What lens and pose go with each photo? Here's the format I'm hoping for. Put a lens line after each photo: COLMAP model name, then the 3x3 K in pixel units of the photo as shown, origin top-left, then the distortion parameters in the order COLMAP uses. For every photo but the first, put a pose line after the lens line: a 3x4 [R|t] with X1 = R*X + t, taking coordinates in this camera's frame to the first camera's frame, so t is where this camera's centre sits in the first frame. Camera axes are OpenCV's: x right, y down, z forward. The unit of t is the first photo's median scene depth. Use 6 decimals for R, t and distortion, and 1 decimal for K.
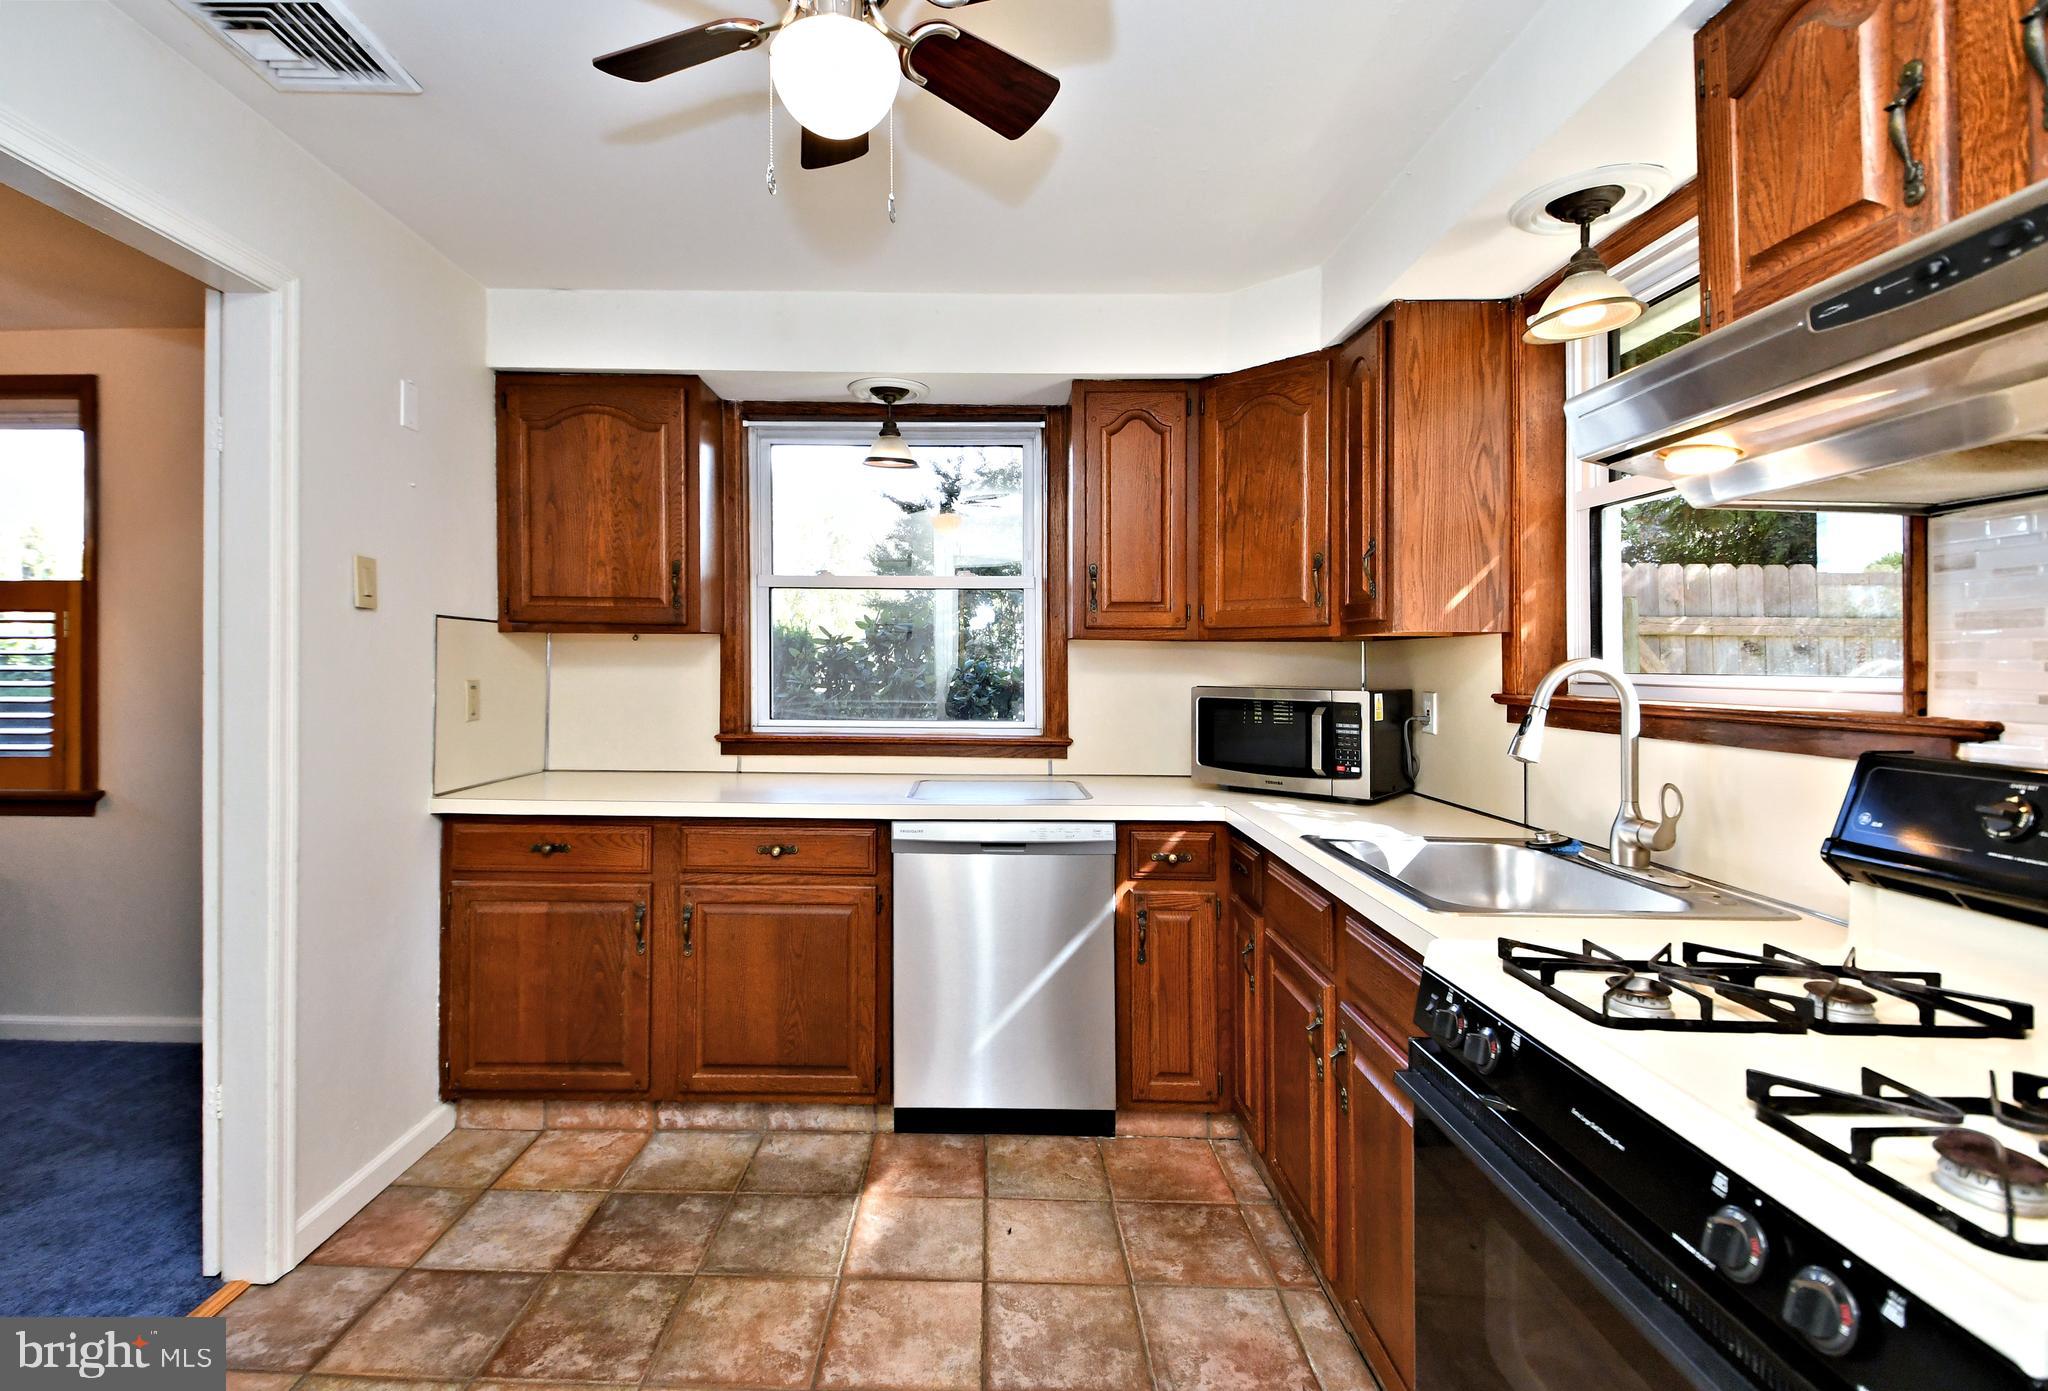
lens RADIAL K [[923.3, 0, 969.4], [0, 923.3, 656.6], [0, 0, 1]] dist [0.003238, -0.003881]
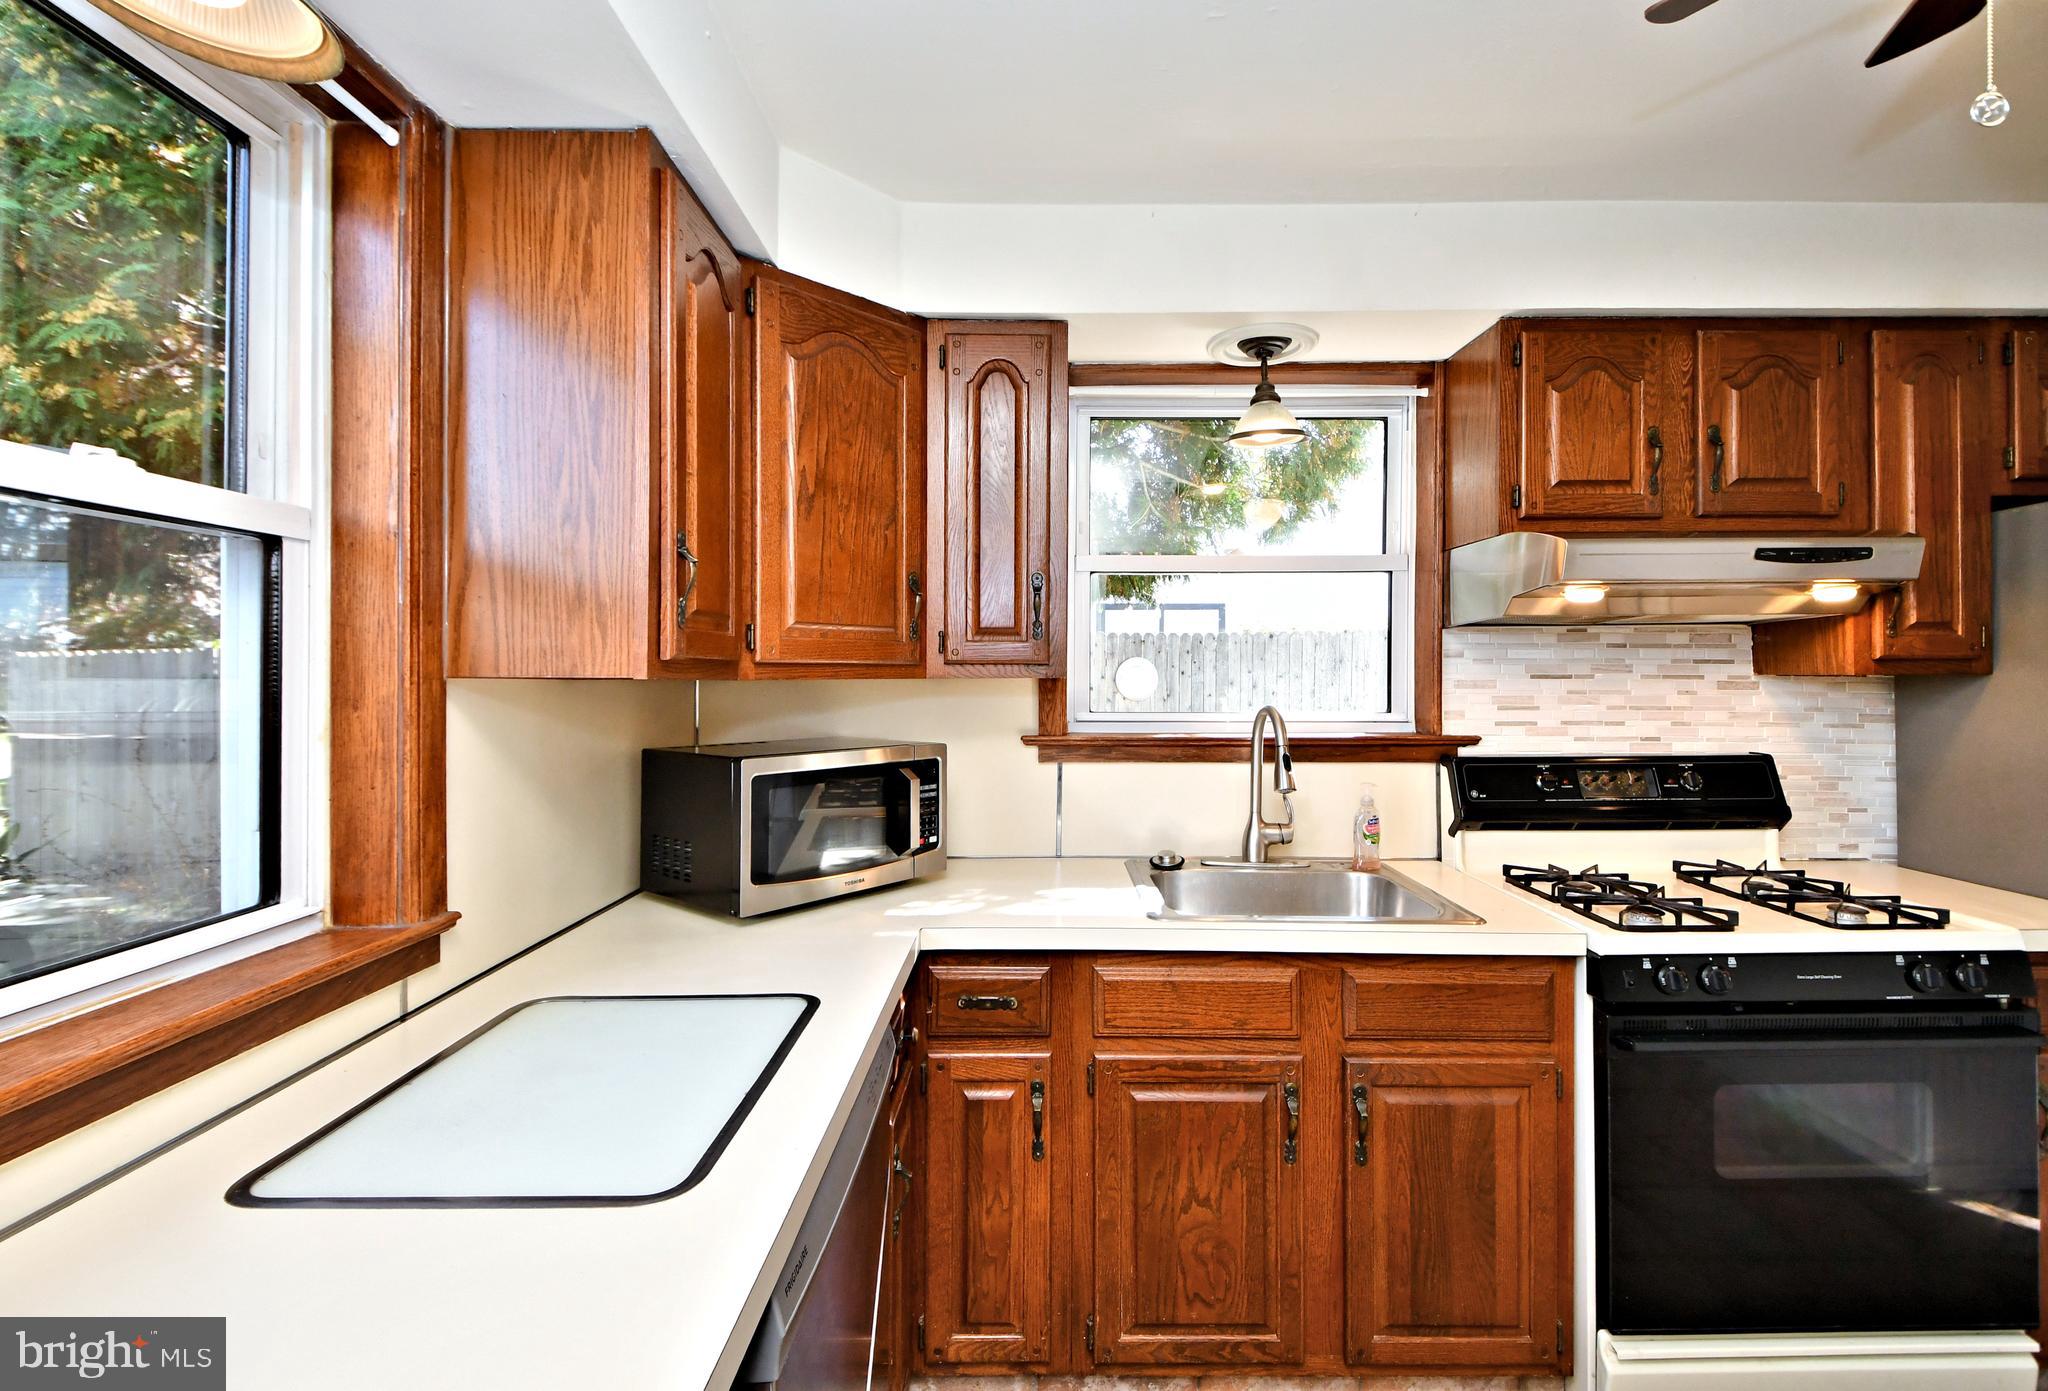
lens RADIAL K [[923.3, 0, 1067.4], [0, 923.3, 669.6], [0, 0, 1]] dist [0.003238, -0.003881]
pose [[-0.015202, -0.002332, 0.999882, -0.396228], [-0.009423, 0.999953, 0.002189, -0.032378], [-0.999840, -0.009388, -0.015223, 0.896487]]
